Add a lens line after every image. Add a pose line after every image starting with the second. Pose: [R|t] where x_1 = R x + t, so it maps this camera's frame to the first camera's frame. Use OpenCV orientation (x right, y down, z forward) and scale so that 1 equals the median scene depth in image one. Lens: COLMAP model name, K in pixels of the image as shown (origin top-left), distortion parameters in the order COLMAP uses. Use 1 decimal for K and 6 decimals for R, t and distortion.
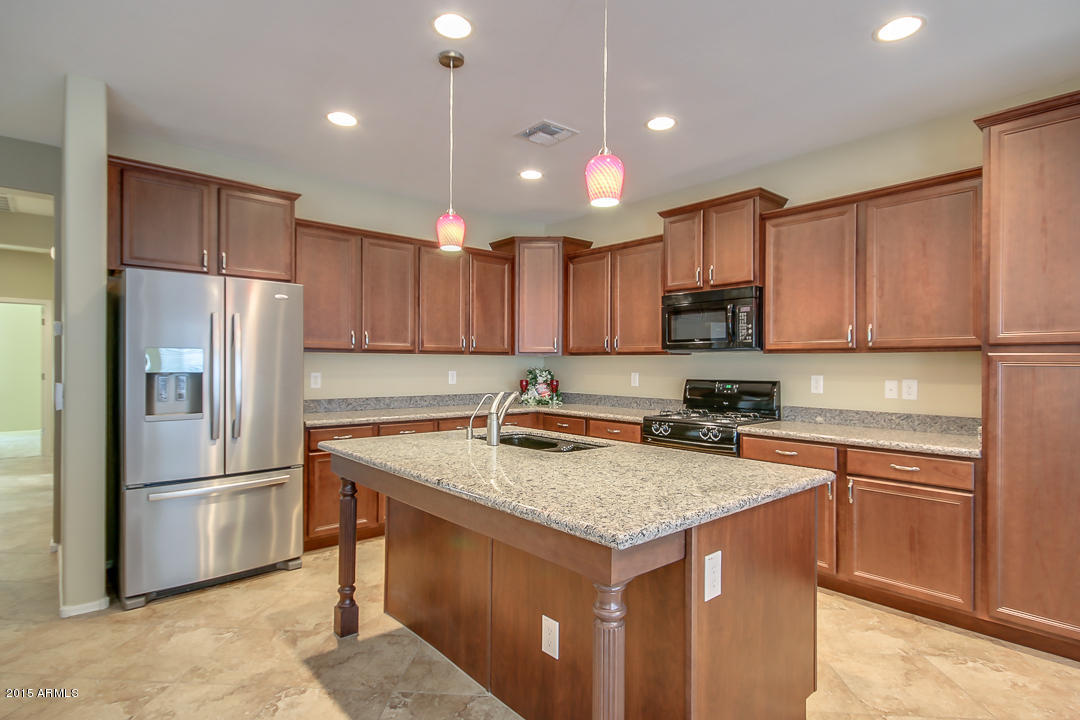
lens RADIAL K [[559.3, 0, 540.0], [0, 559.3, 360.0], [0, 0, 1]] dist [-0.003337, 0.000101]
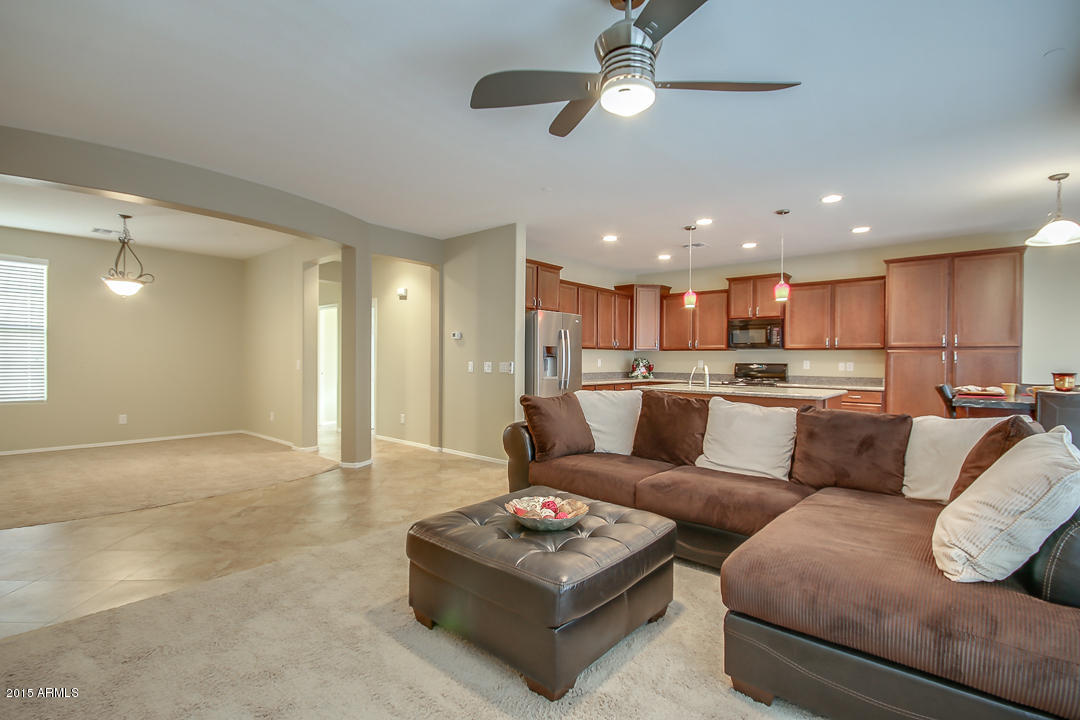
lens RADIAL K [[499.2, 0, 541.3], [0, 499.2, 366.1], [0, 0, 1]] dist [0.003933, -0.009006]
pose [[0.989956, 0.000789, 0.141371, -0.723683], [-0.003888, 0.999758, 0.021642, 0.010178], [-0.141320, -0.021975, 0.989720, -0.693233]]
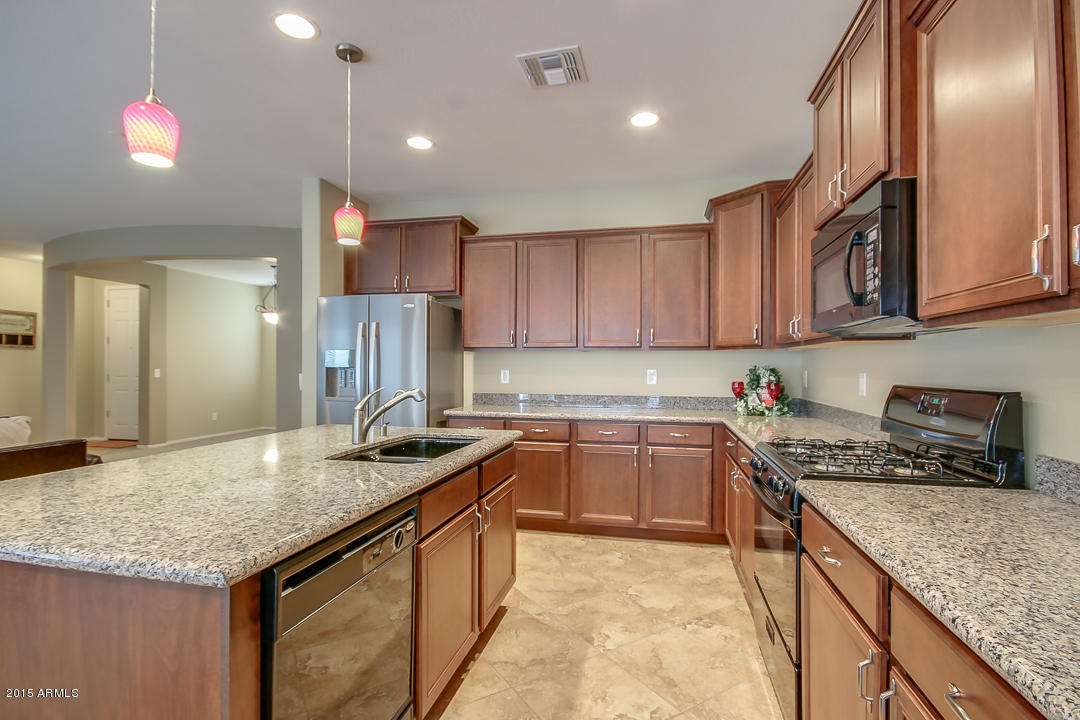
lens RADIAL K [[524.4, 0, 544.7], [0, 524.4, 364.9], [0, 0, 1]] dist [0.000146, -0.000457]
pose [[0.585117, -0.003931, -0.810940, 0.534251], [0.005840, 0.999983, -0.000634, 0.015150], [0.810928, -0.004365, 0.585129, 0.484820]]
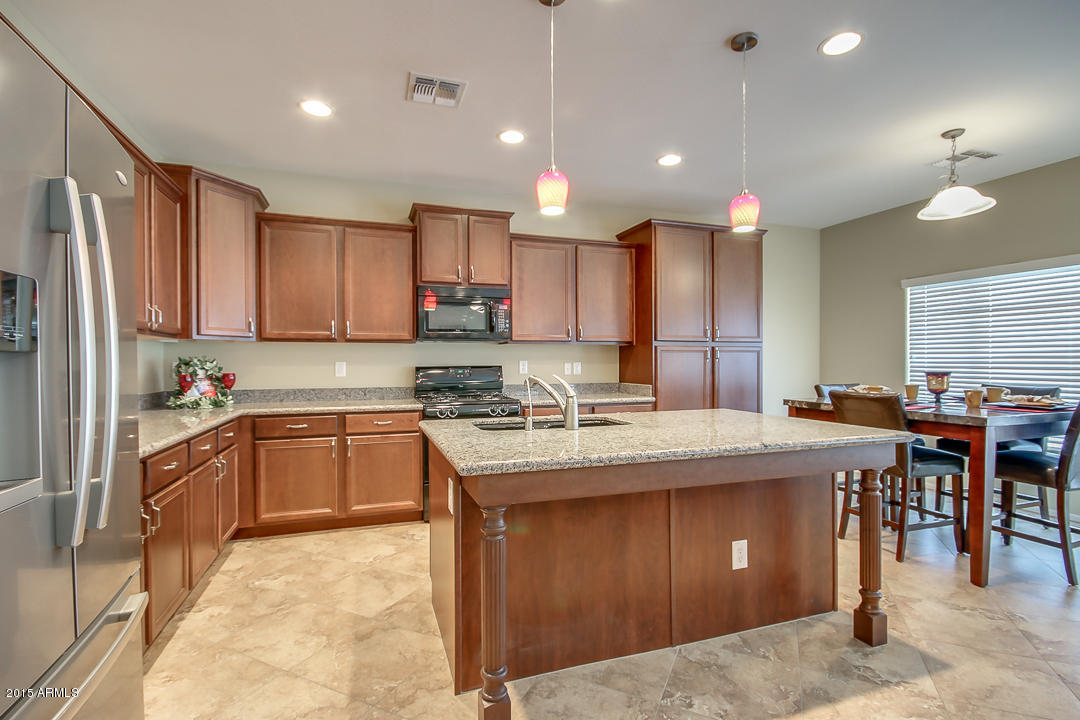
lens RADIAL K [[501.2, 0, 534.3], [0, 501.2, 363.7], [0, 0, 1]] dist [-0.000119, -0.000014]
pose [[0.380327, -0.010759, 0.924790, -0.588912], [-0.000747, 0.999928, 0.011941, 0.019066], [-0.924852, -0.005232, 0.380292, 0.480020]]
